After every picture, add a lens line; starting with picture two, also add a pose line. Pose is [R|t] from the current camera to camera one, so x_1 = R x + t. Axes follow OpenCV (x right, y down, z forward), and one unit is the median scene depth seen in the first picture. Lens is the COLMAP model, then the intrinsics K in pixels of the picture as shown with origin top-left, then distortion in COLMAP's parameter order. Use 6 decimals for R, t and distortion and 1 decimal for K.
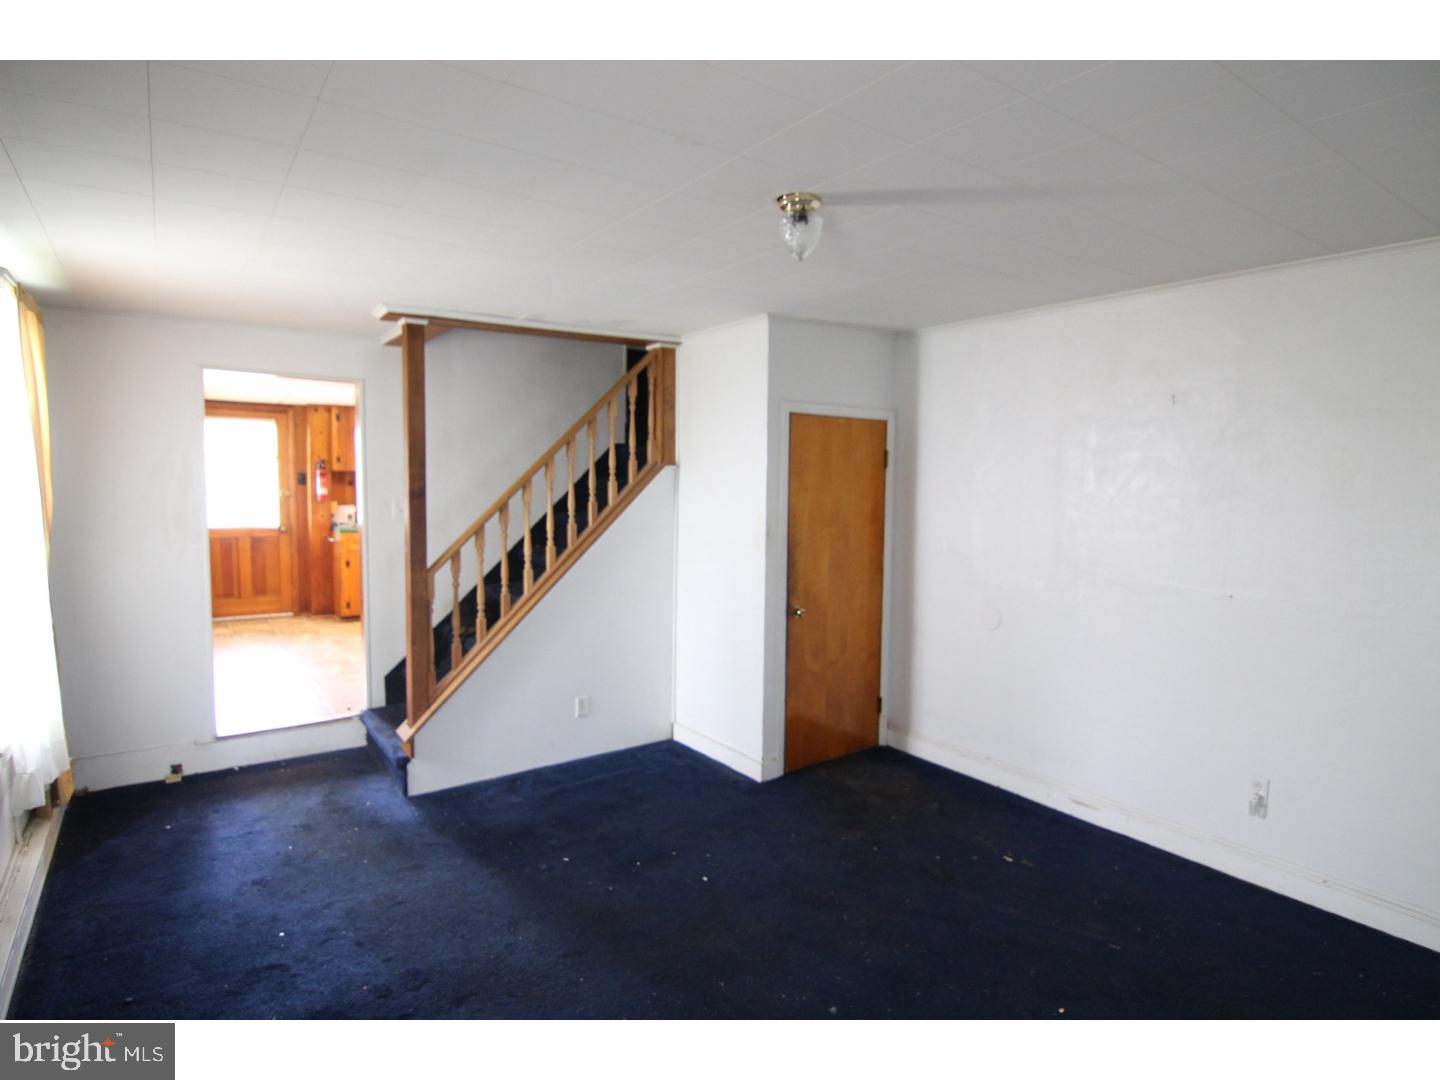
lens RADIAL K [[776.1, 0, 718.4], [0, 776.1, 540.6], [0, 0, 1]] dist [0.000096, 0.000254]
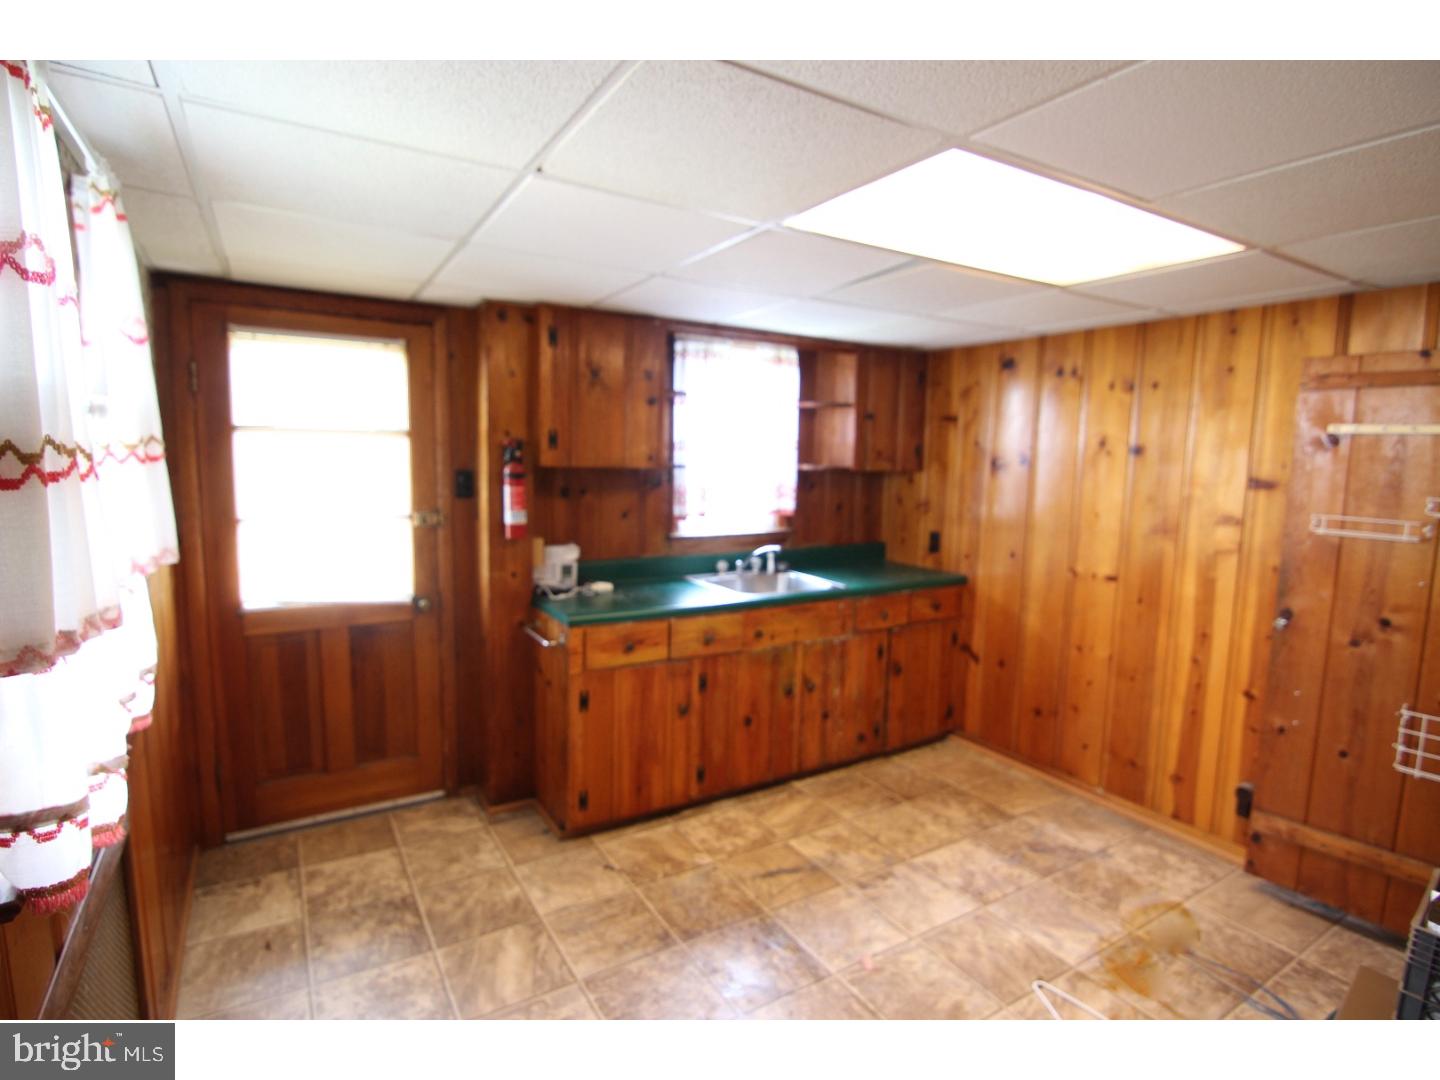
lens RADIAL K [[723.4, 0, 719.5], [0, 723.4, 540.2], [0, 0, 1]] dist [-0.000910, -0.000127]
pose [[0.997372, 0.011740, -0.071487, -0.373090], [-0.009368, 0.999397, 0.033421, -0.064479], [0.071836, -0.032663, 0.996881, 0.621575]]
